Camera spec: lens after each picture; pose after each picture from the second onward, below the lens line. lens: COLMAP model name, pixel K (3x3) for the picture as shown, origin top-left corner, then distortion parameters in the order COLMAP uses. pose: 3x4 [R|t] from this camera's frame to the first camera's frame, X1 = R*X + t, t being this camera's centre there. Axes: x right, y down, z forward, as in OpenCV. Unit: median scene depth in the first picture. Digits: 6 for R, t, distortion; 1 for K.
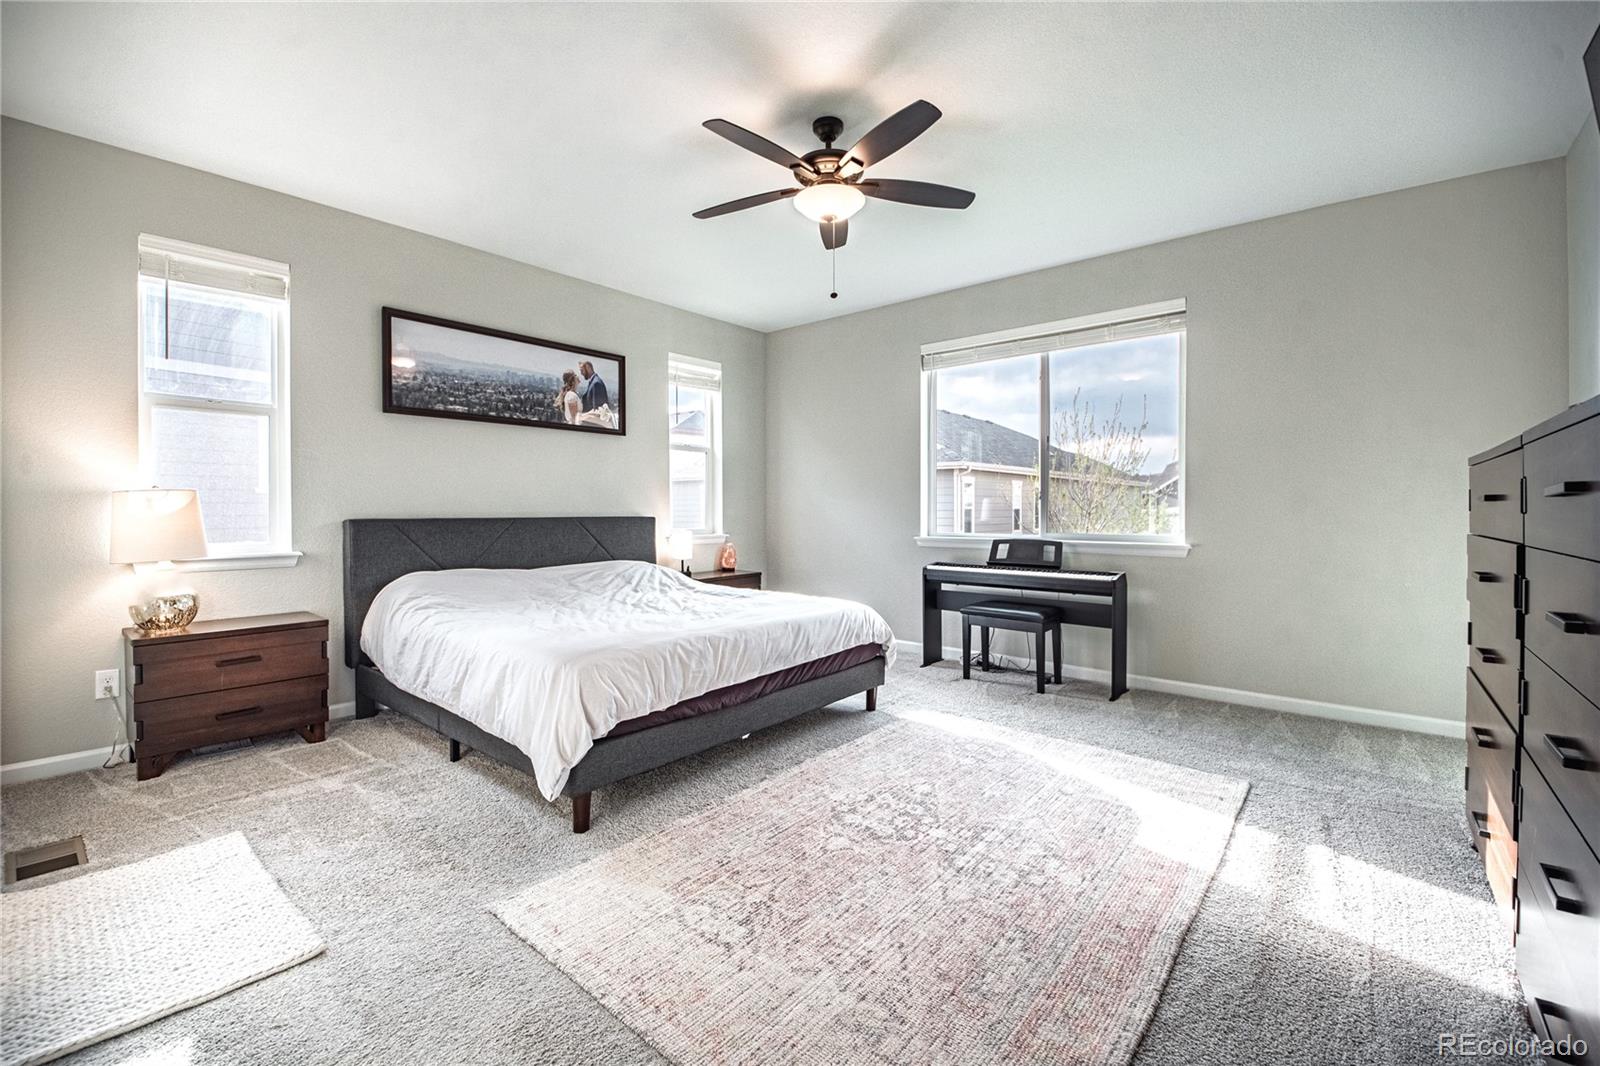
lens RADIAL K [[658.6, 0, 803.6], [0, 658.6, 512.8], [0, 0, 1]] dist [0.016701, -0.022394]
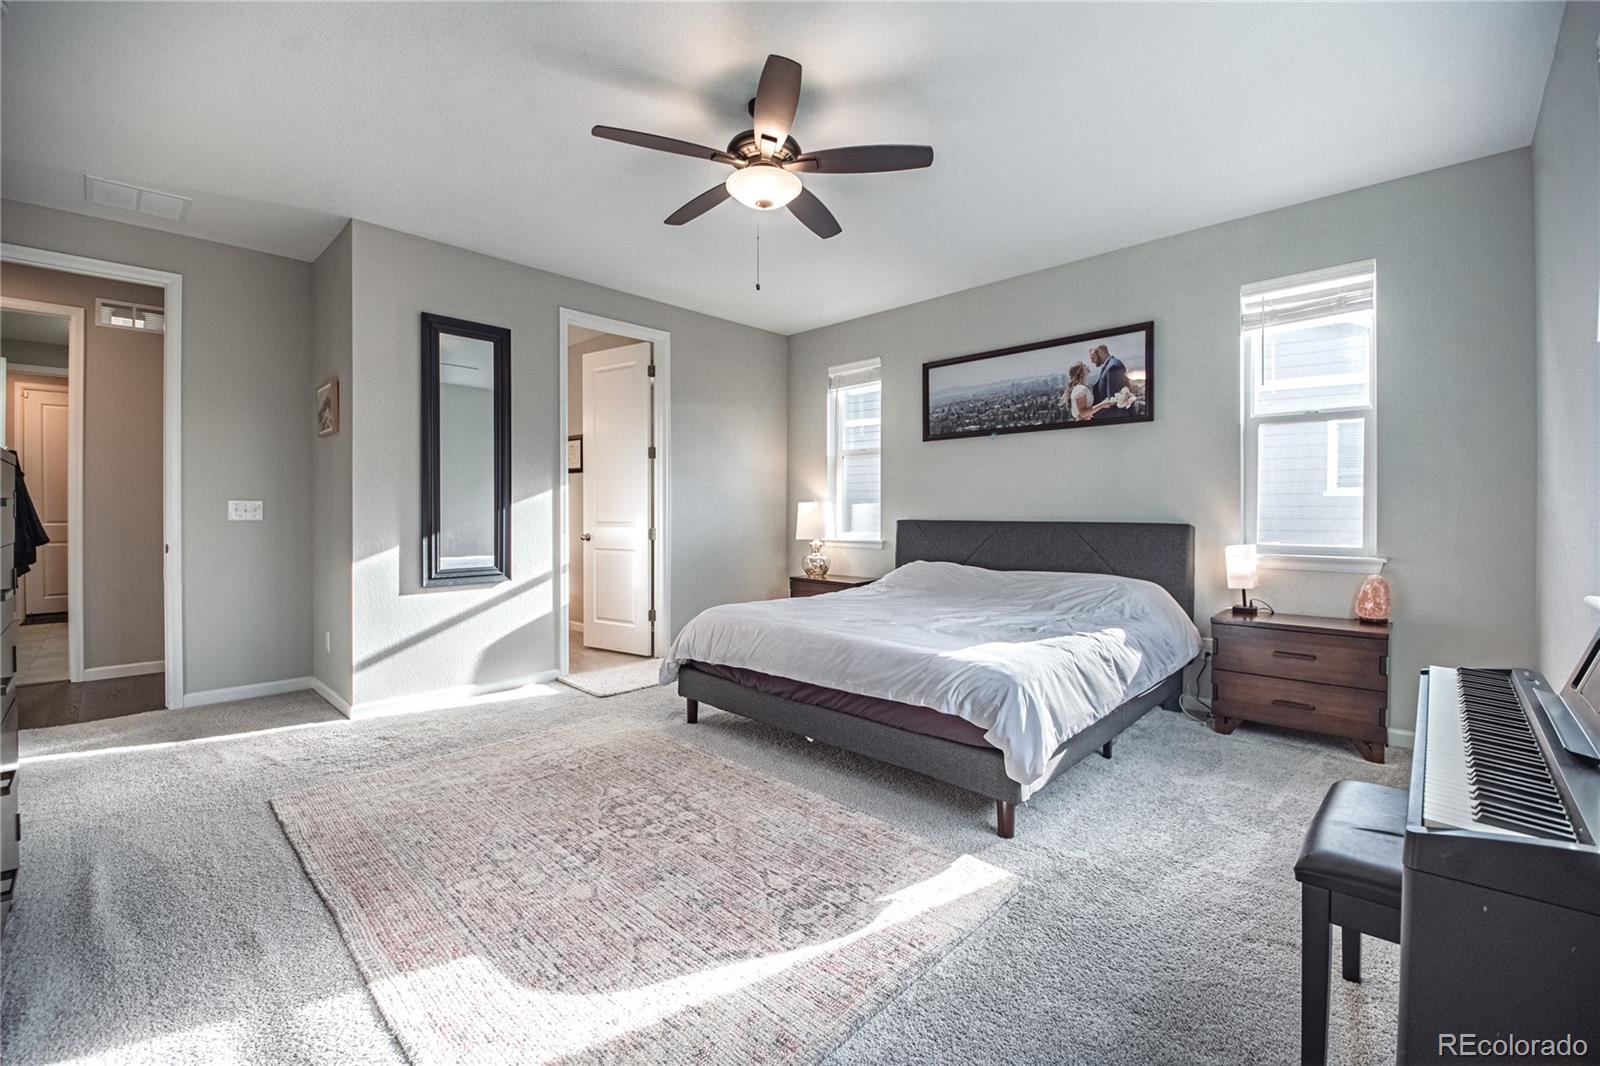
lens RADIAL K [[658.6, 0, 803.6], [0, 658.6, 512.8], [0, 0, 1]] dist [0.016701, -0.022394]
pose [[-0.057246, 0.001216, -0.998359, 0.646212], [-0.005057, 0.999986, 0.001507, -0.006024], [0.998347, 0.005135, -0.057239, 0.737084]]
